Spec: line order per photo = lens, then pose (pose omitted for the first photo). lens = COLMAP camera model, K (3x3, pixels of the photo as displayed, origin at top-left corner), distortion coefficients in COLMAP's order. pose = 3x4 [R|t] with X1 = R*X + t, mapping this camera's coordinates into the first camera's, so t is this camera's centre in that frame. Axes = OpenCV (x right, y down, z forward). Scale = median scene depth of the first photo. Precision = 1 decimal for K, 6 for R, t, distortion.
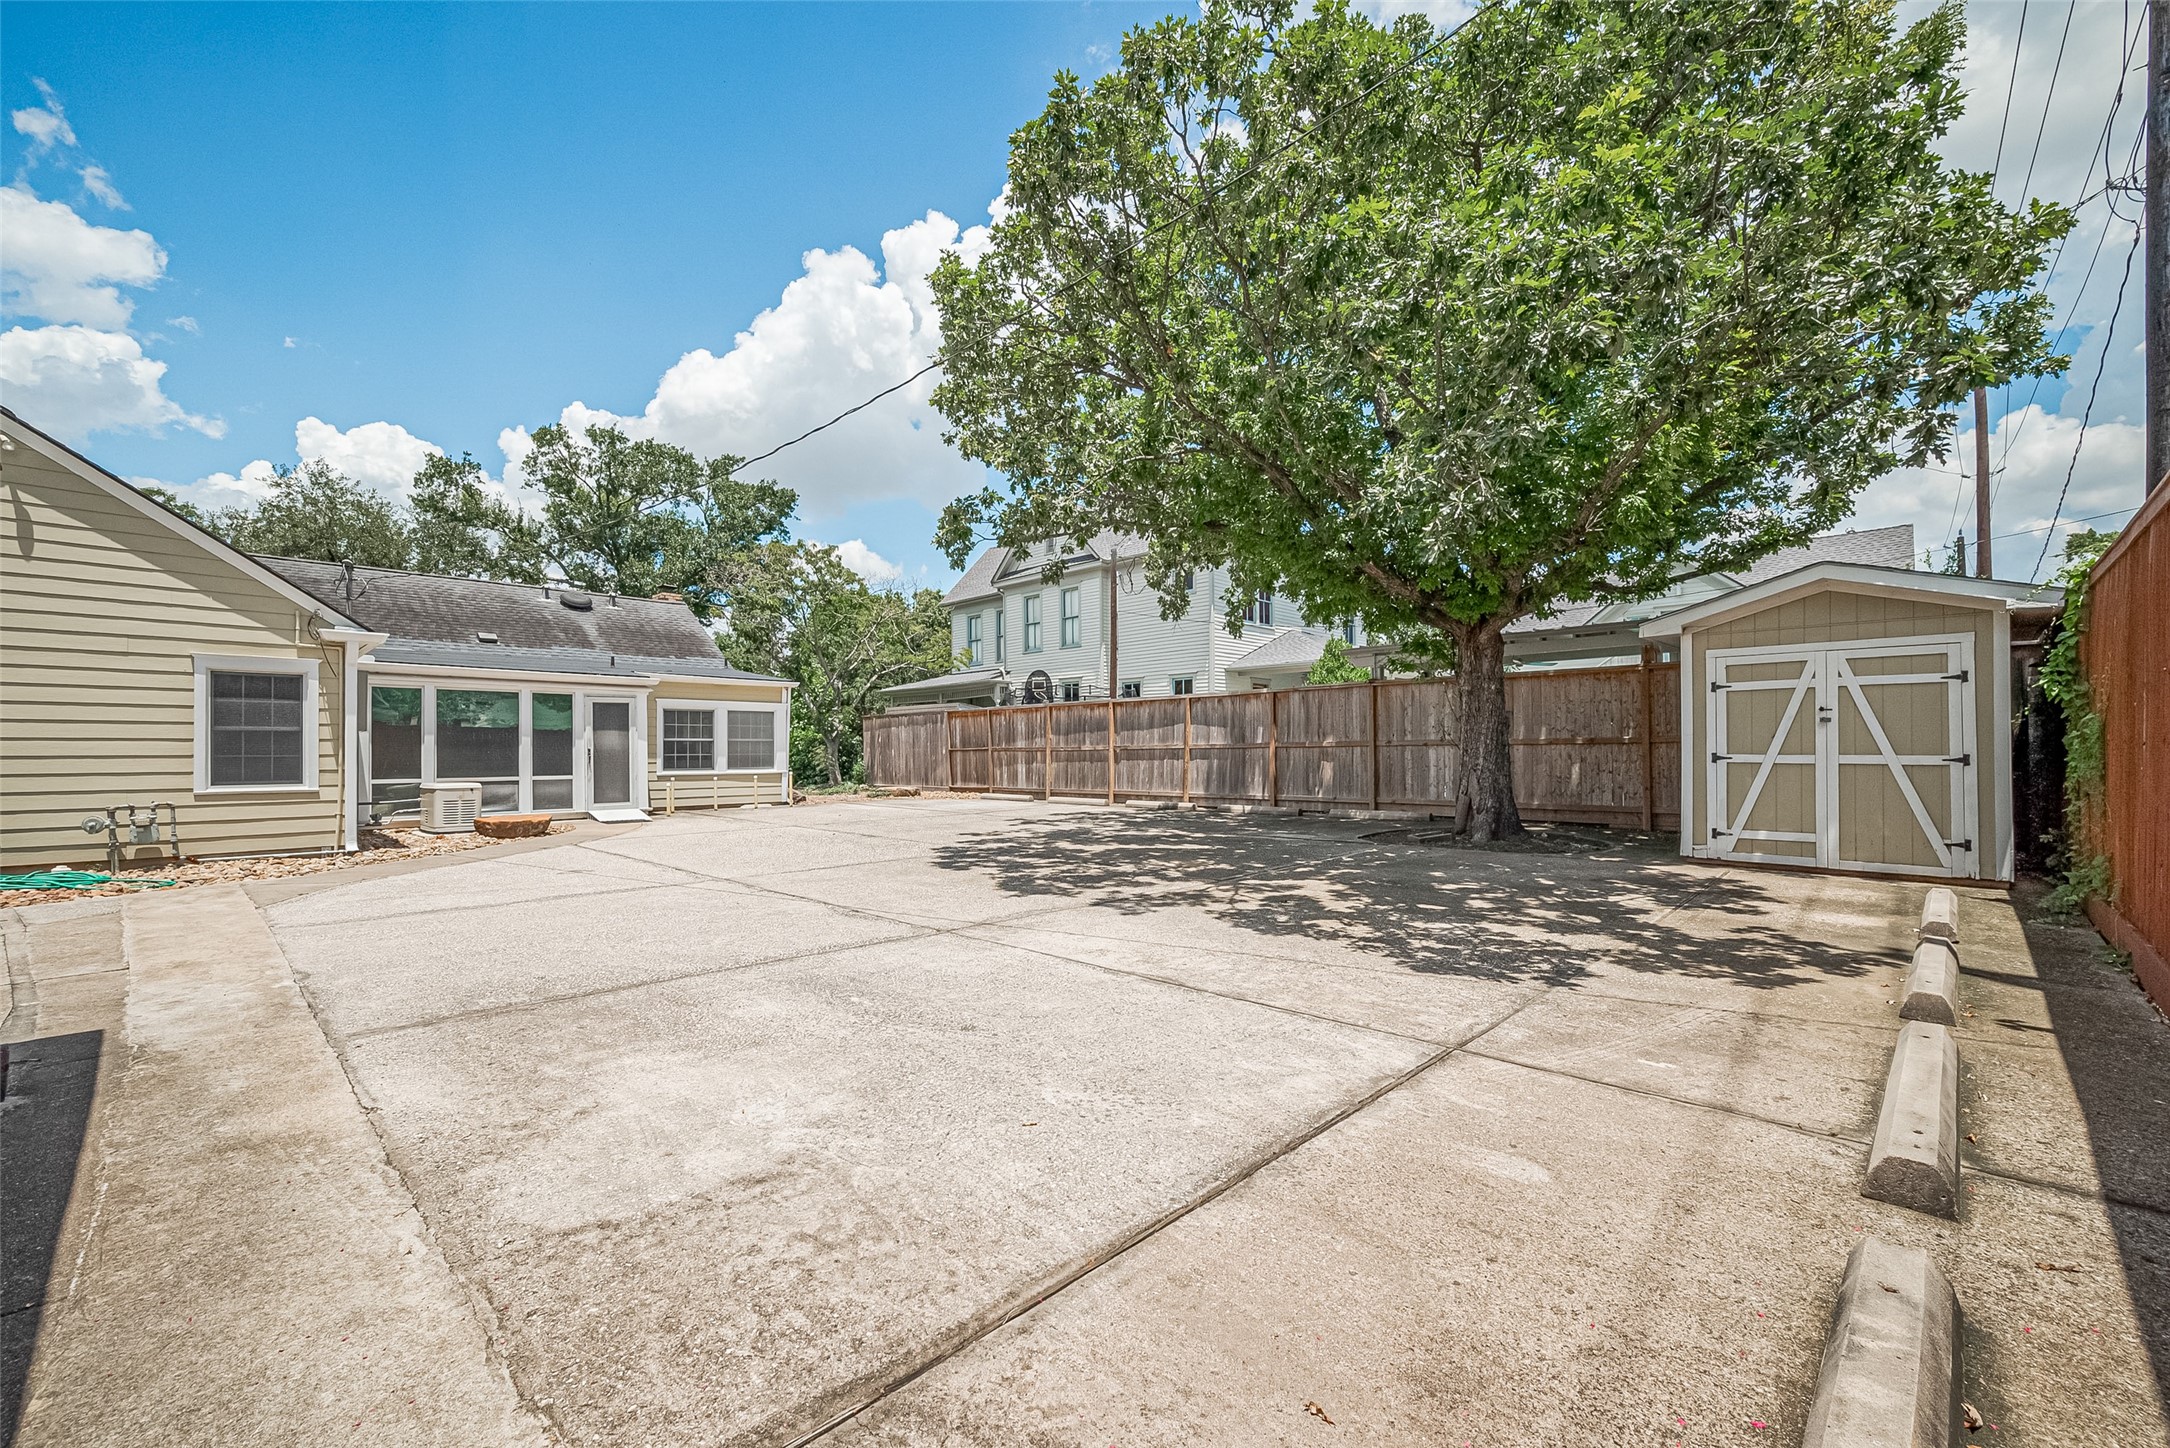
lens RADIAL K [[863.3, 0, 1086.3], [0, 863.3, 749.8], [0, 0, 1]] dist [-0.002177, 0.000042]
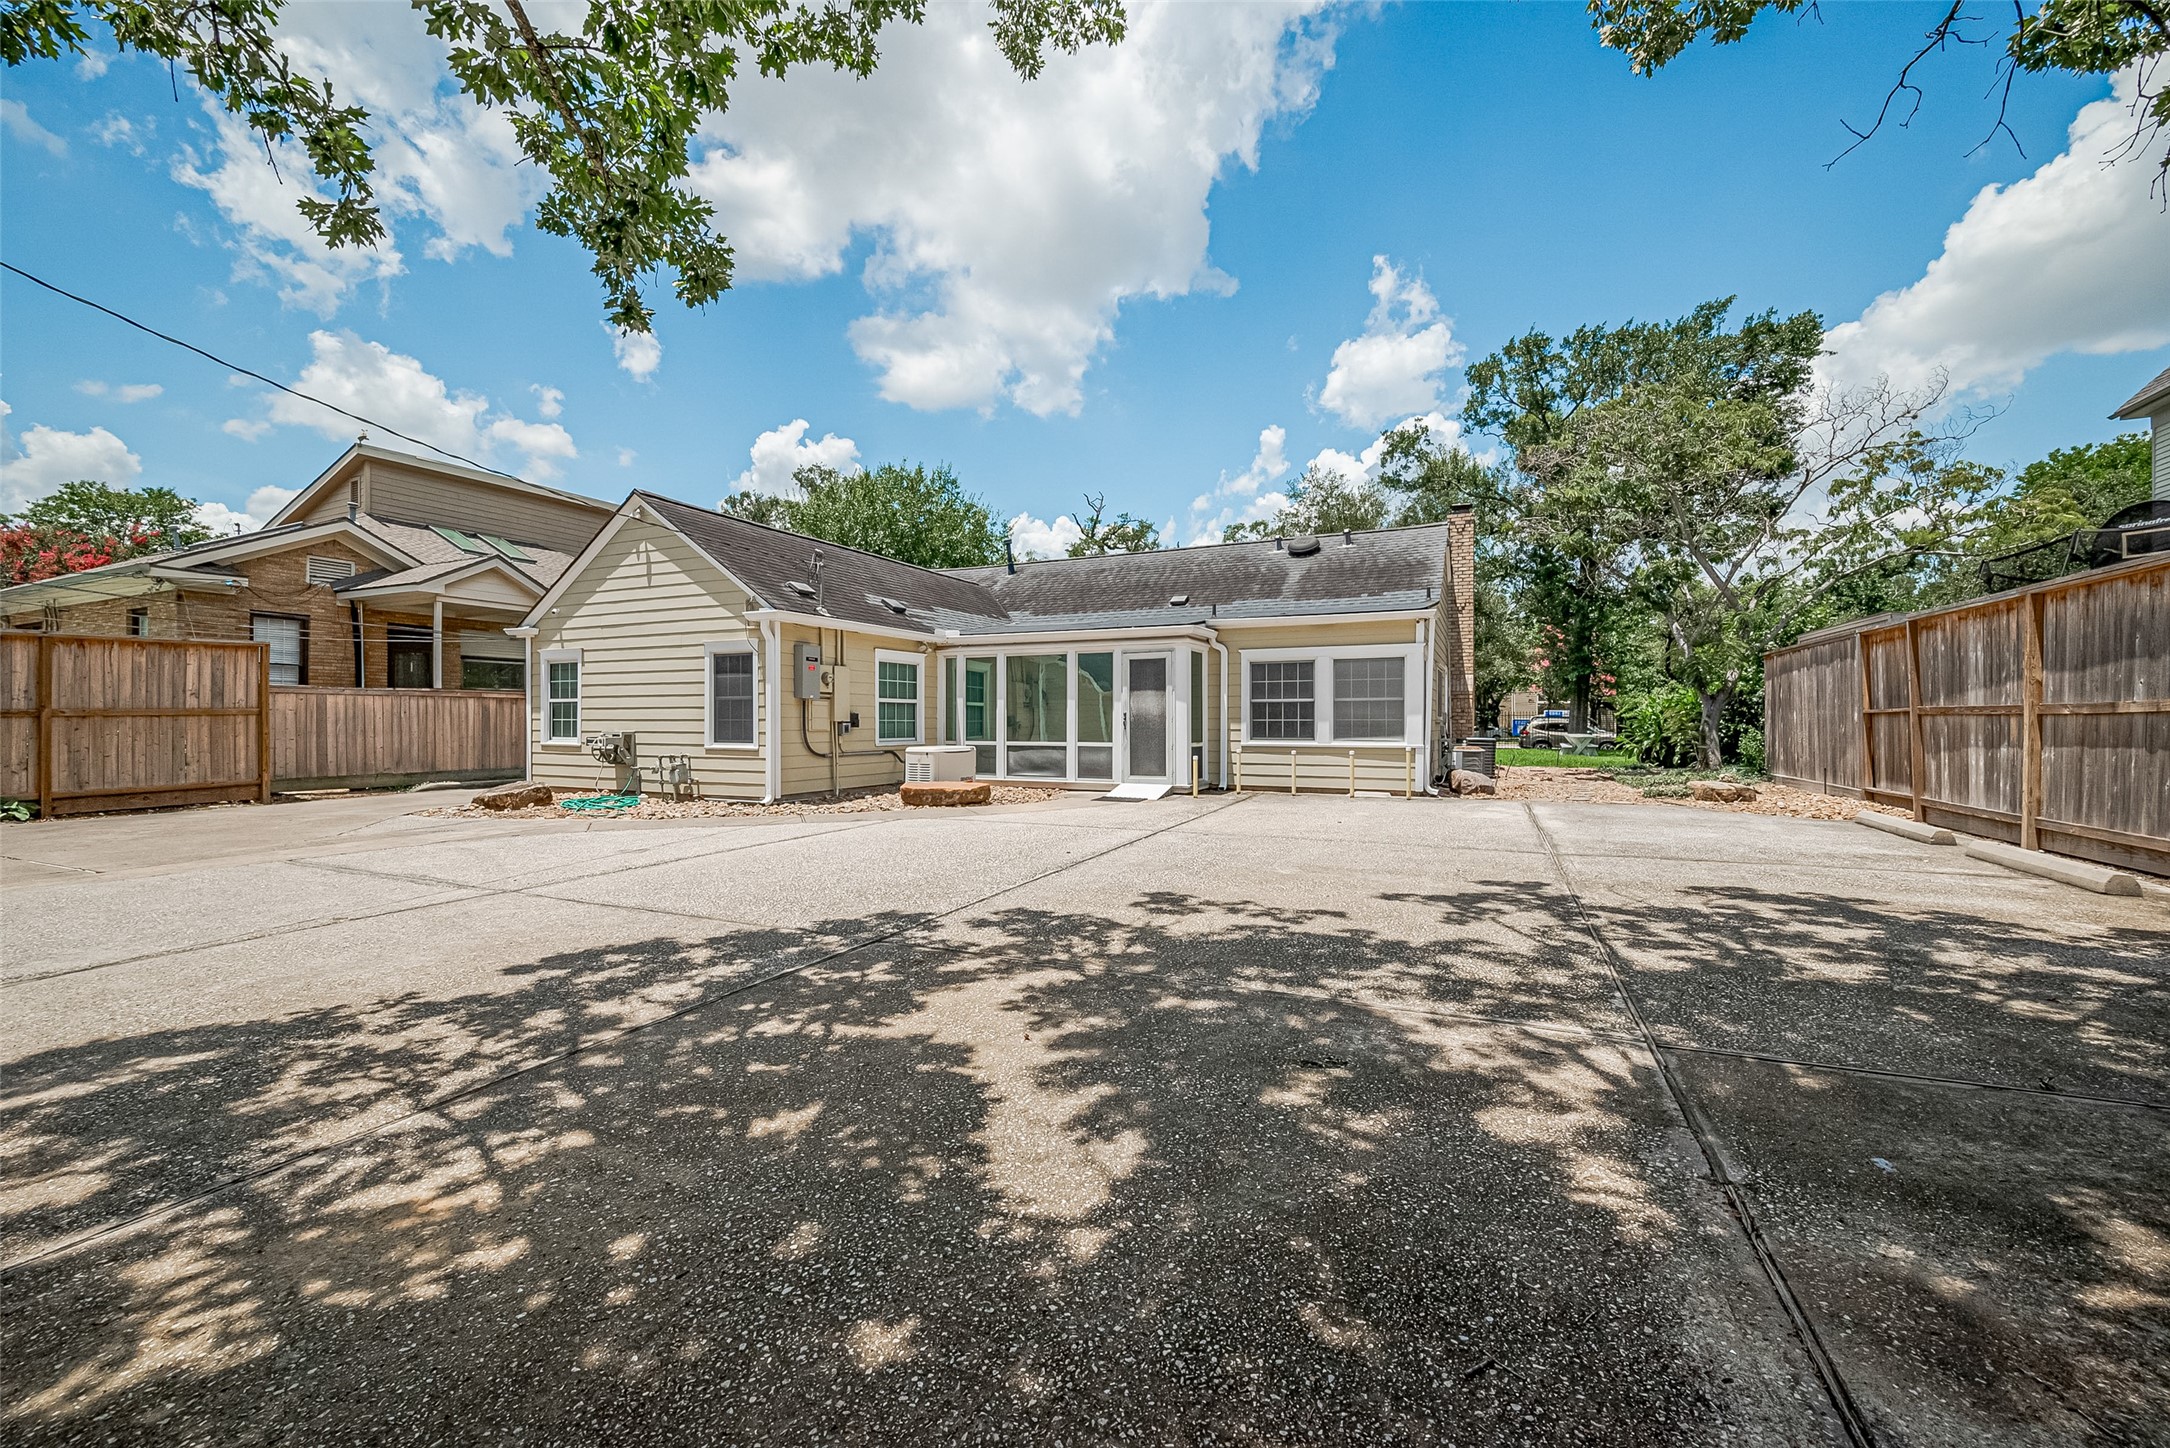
lens RADIAL K [[852.2, 0, 1089.0], [0, 852.2, 708.4], [0, 0, 1]] dist [0.000015, 0.000098]
pose [[0.320403, -0.007563, -0.947251, 0.201412], [0.002130, 0.999971, -0.007263, 0.000428], [0.947279, 0.000309, 0.320410, 0.593545]]
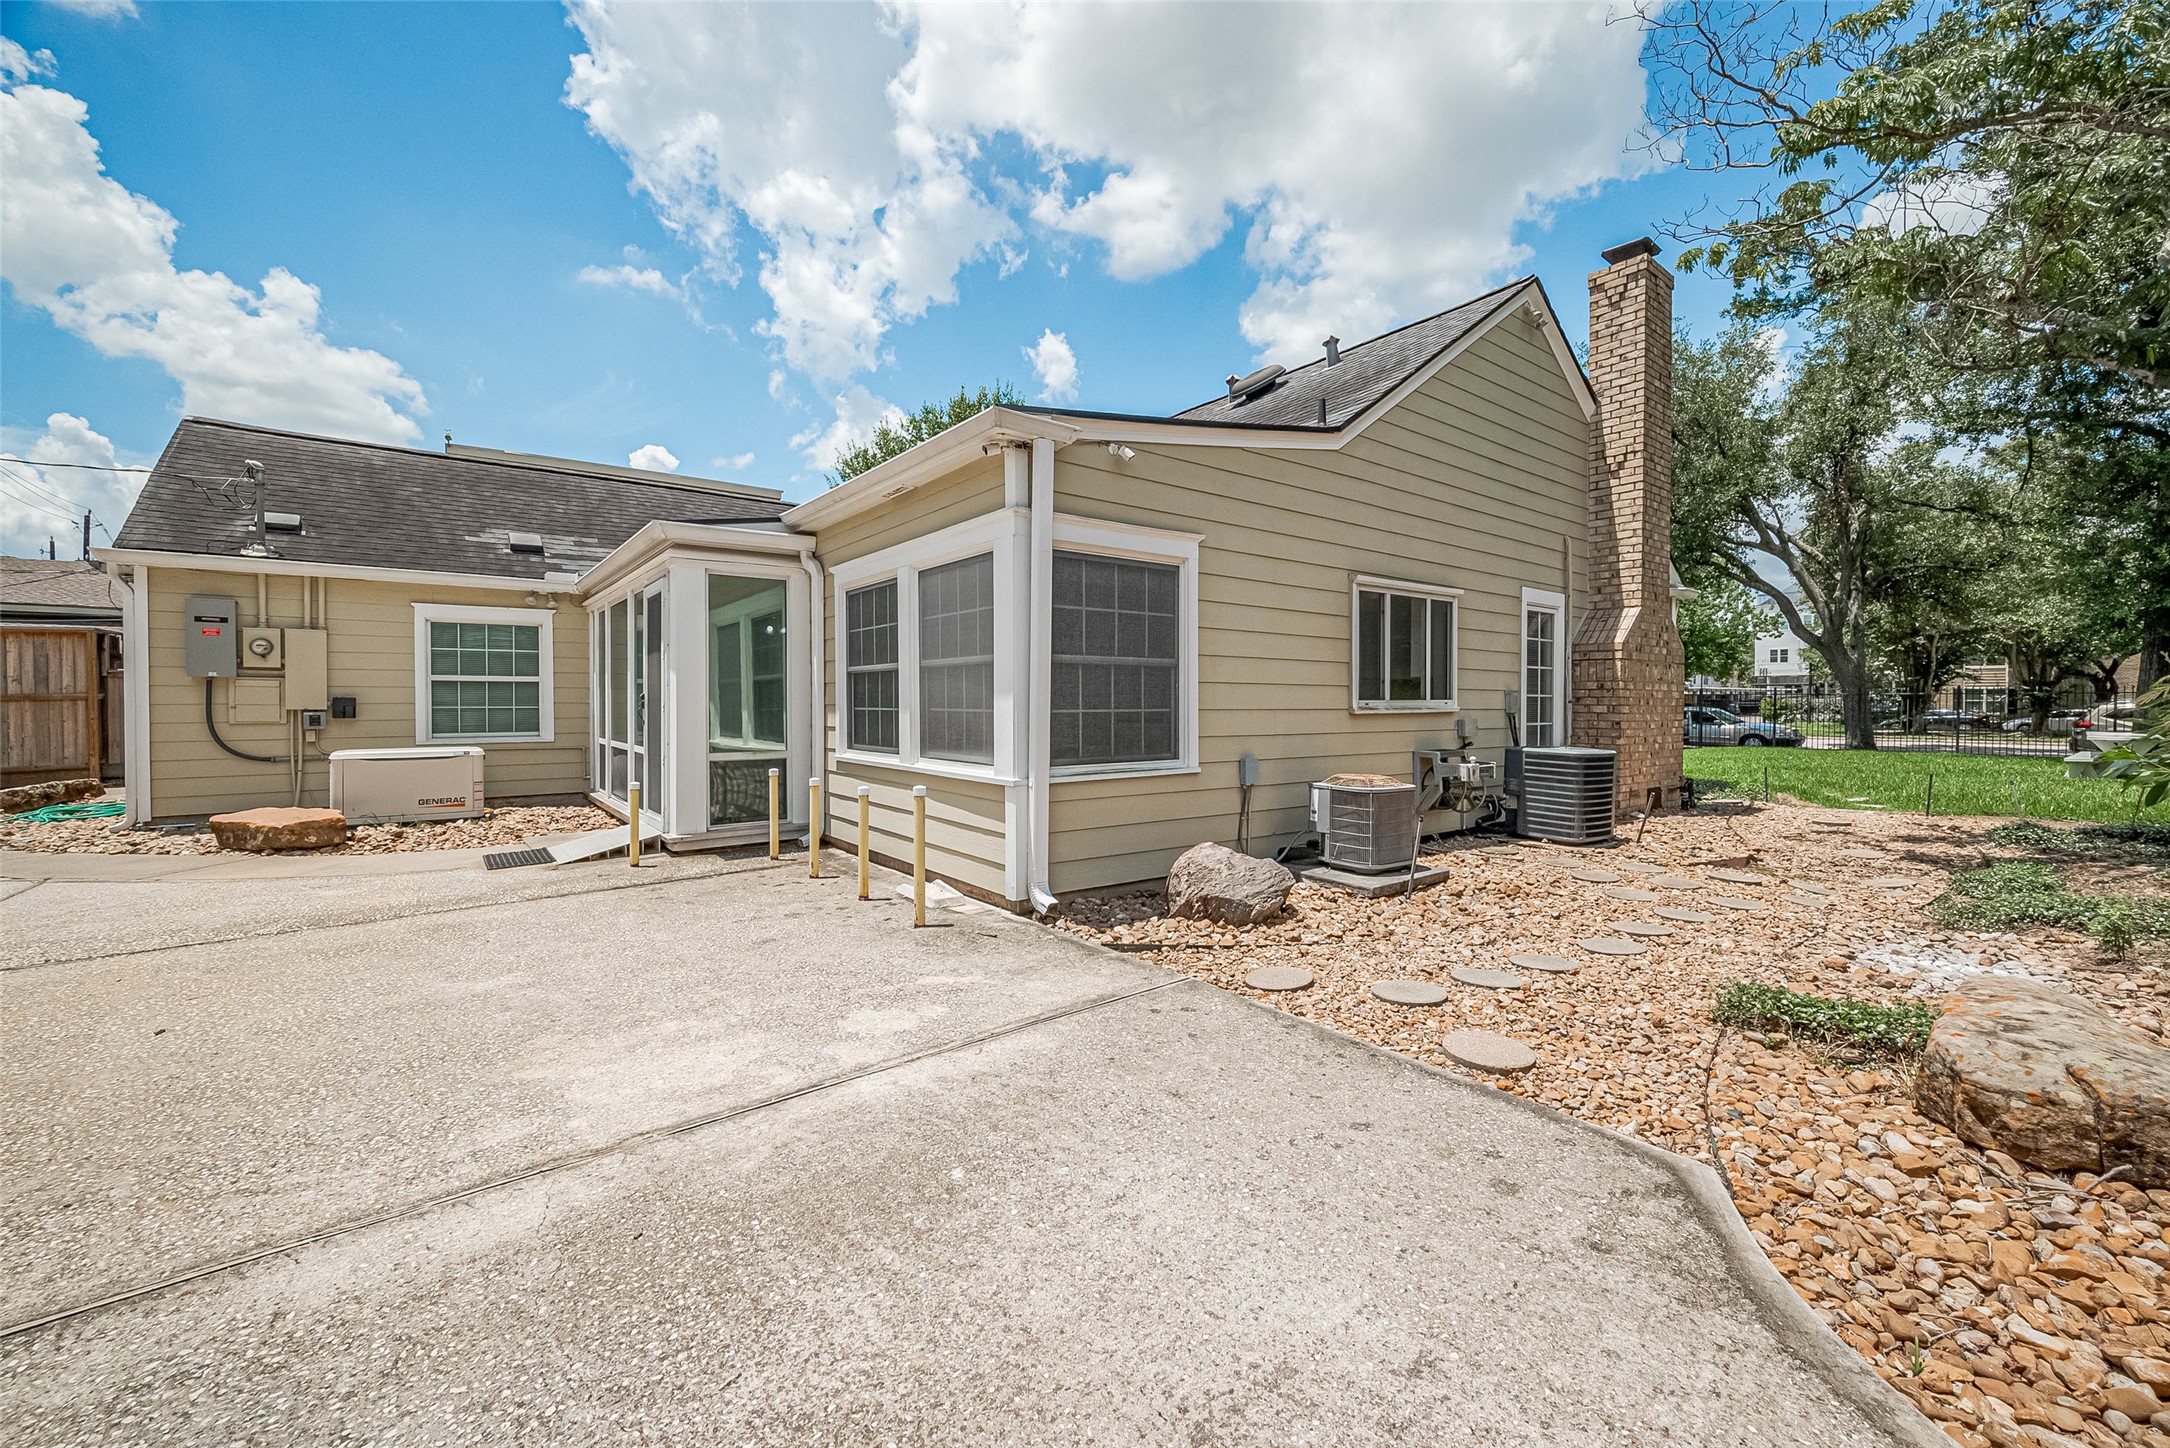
lens RADIAL K [[852.2, 0, 1089.0], [0, 852.2, 708.4], [0, 0, 1]] dist [0.000015, 0.000098]
pose [[-0.144759, 0.011824, -0.989396, -0.121048], [0.004212, 0.999927, 0.011334, 0.001669], [0.989458, -0.002526, -0.144798, 1.138935]]
